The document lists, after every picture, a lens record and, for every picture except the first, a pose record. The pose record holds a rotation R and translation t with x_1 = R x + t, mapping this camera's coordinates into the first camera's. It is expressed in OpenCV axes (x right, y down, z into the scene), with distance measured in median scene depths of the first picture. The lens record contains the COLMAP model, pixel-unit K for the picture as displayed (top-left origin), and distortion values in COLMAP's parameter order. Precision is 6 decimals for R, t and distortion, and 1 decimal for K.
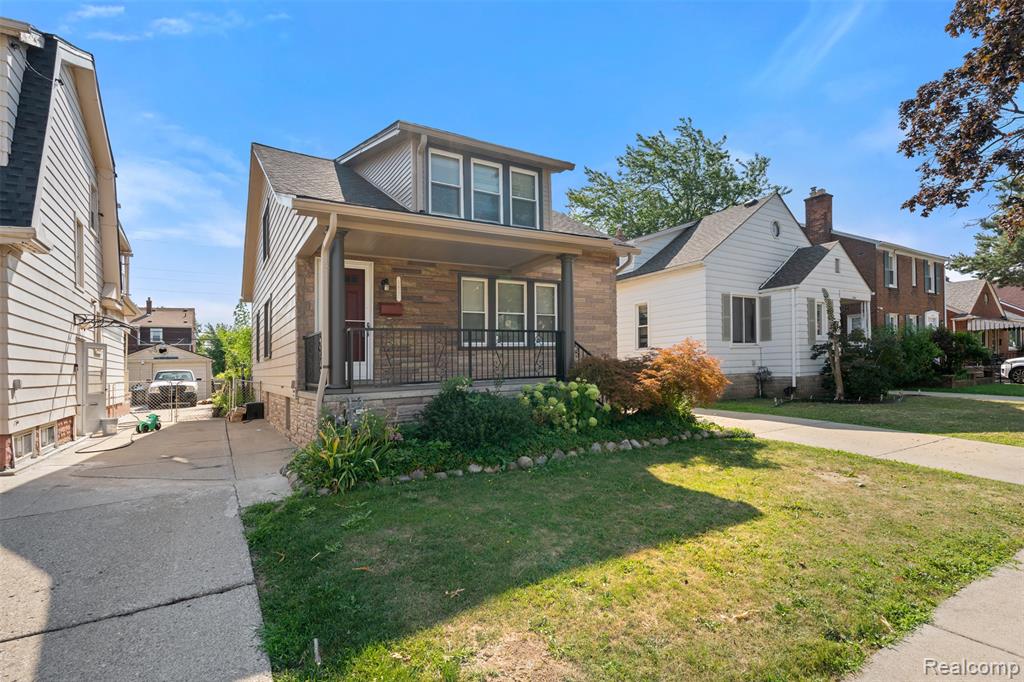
lens RADIAL K [[496.0, 0, 521.9], [0, 496.0, 366.4], [0, 0, 1]] dist [-0.002274, -0.001579]
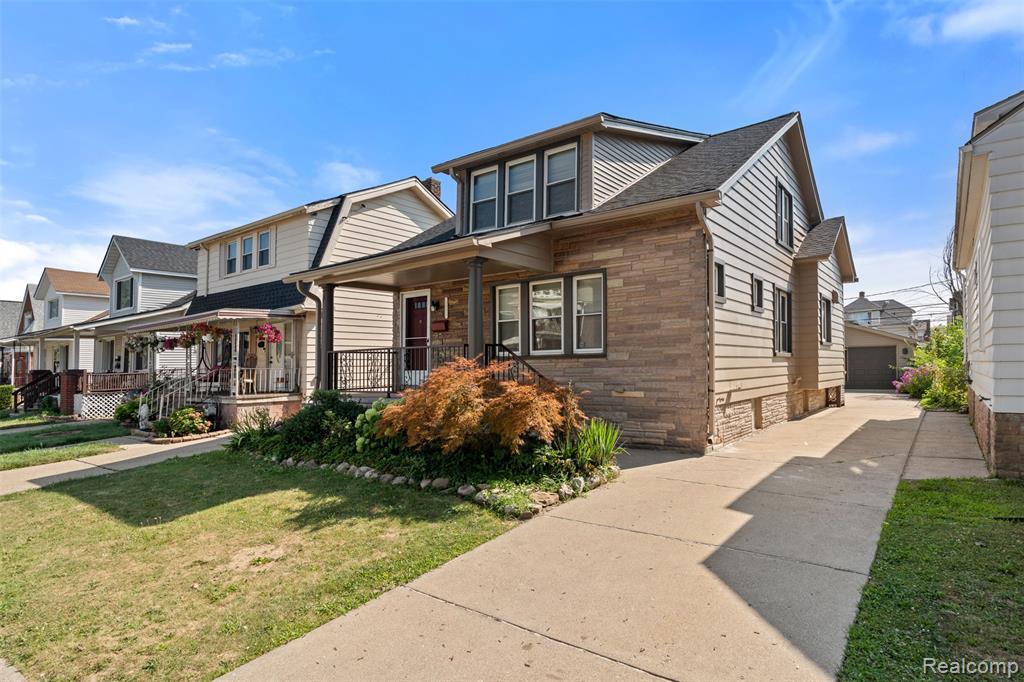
lens RADIAL K [[570.6, 0, 521.0], [0, 570.6, 344.5], [0, 0, 1]] dist [-0.004225, 0.000292]
pose [[0.345495, -0.009933, -0.938368, 1.026070], [0.006552, 0.999945, -0.008172, -0.057348], [0.938398, -0.003325, 0.345541, 0.685750]]
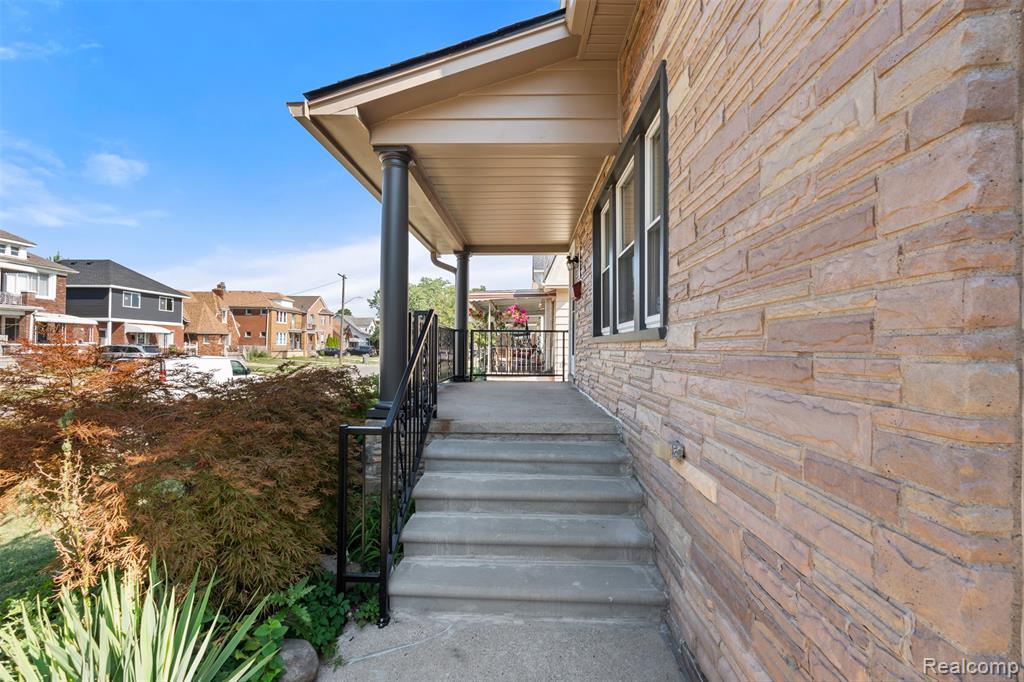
lens RADIAL K [[454.1, 0, 517.3], [0, 454.1, 337.5], [0, 0, 1]] dist [-0.003972, 0.000074]
pose [[-0.562996, 0.010648, -0.826391, 0.363926], [0.013756, 0.999899, 0.003512, -0.044194], [0.826345, -0.009391, -0.563085, 1.273146]]
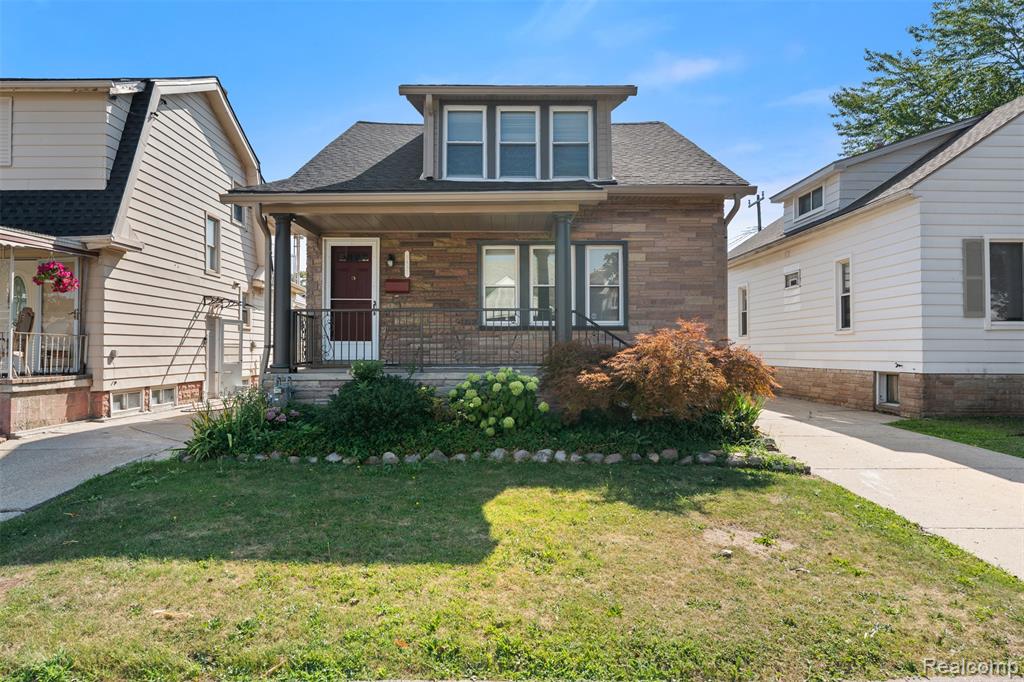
lens RADIAL K [[634.3, 0, 507.3], [0, 634.3, 335.9], [0, 0, 1]] dist [0.000372, 0.000647]
pose [[0.847985, 0.017943, -0.529716, 0.531127], [-0.023933, 0.999704, -0.004449, -0.019918], [0.529480, 0.016451, 0.848163, 0.087573]]
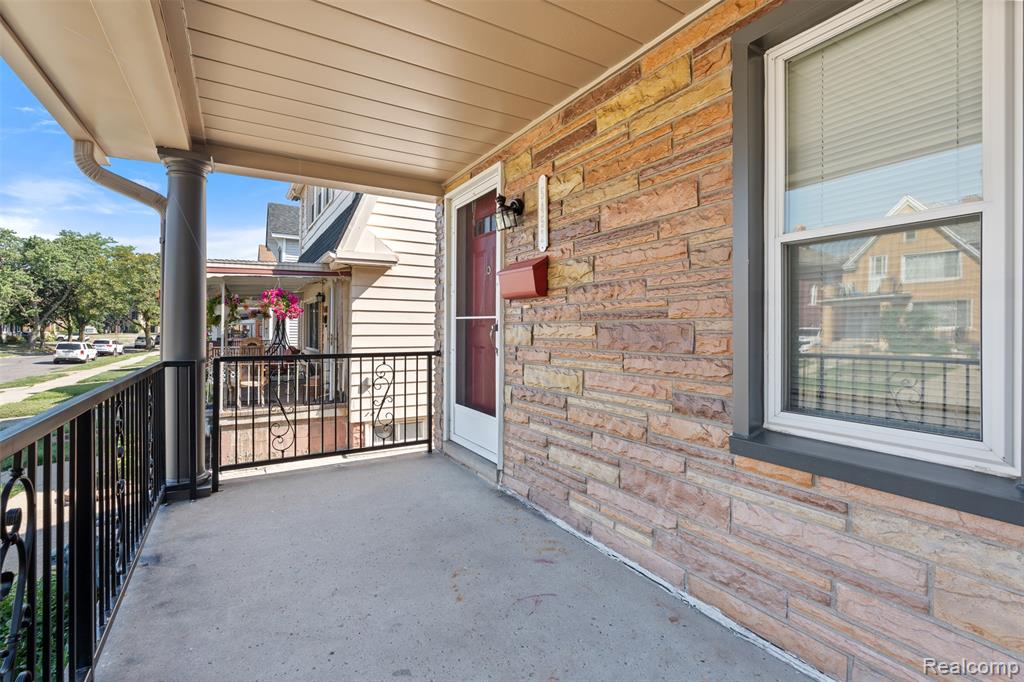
lens RADIAL K [[454.1, 0, 515.8], [0, 454.1, 326.9], [0, 0, 1]] dist [-0.003972, 0.000074]
pose [[-0.019386, 0.027264, -0.999440, 0.048784], [-0.002701, 0.999623, 0.027321, -0.087739], [0.999808, 0.003229, -0.019305, 0.961886]]
